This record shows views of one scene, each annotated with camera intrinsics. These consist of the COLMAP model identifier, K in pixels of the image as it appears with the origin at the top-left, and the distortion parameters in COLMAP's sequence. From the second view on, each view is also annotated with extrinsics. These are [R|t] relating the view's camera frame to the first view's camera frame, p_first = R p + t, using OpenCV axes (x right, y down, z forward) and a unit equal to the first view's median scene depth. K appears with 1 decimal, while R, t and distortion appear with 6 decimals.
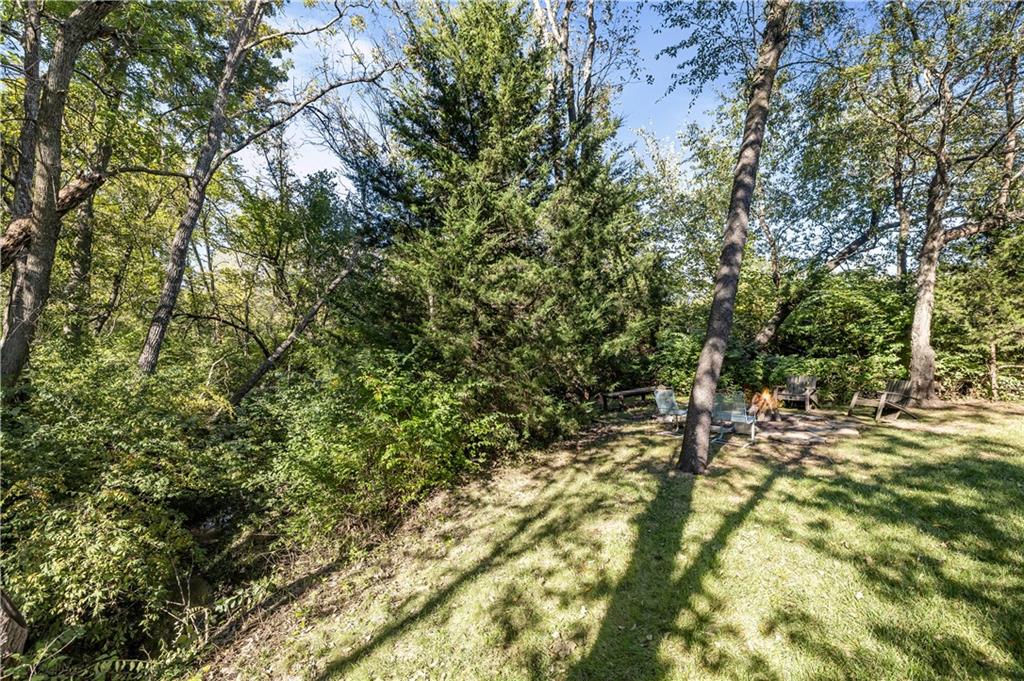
lens RADIAL K [[469.2, 0, 512.1], [0, 469.2, 333.9], [0, 0, 1]] dist [-0.000370, 0.000393]
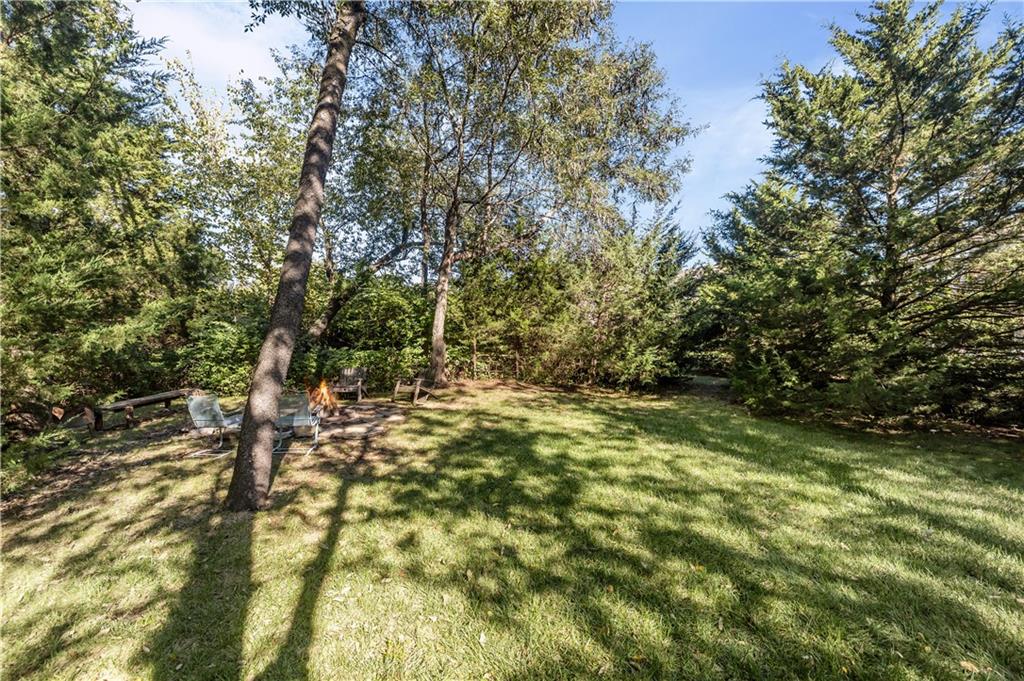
lens RADIAL K [[433.0, 0, 512.0], [0, 433.0, 340.5], [0, 0, 1]] dist [-0.000787, -0.000151]
pose [[0.586958, 0.009962, 0.809556, 0.050677], [-0.034921, 0.999305, 0.013022, 0.004408], [-0.808864, -0.035913, 0.586898, 0.184968]]
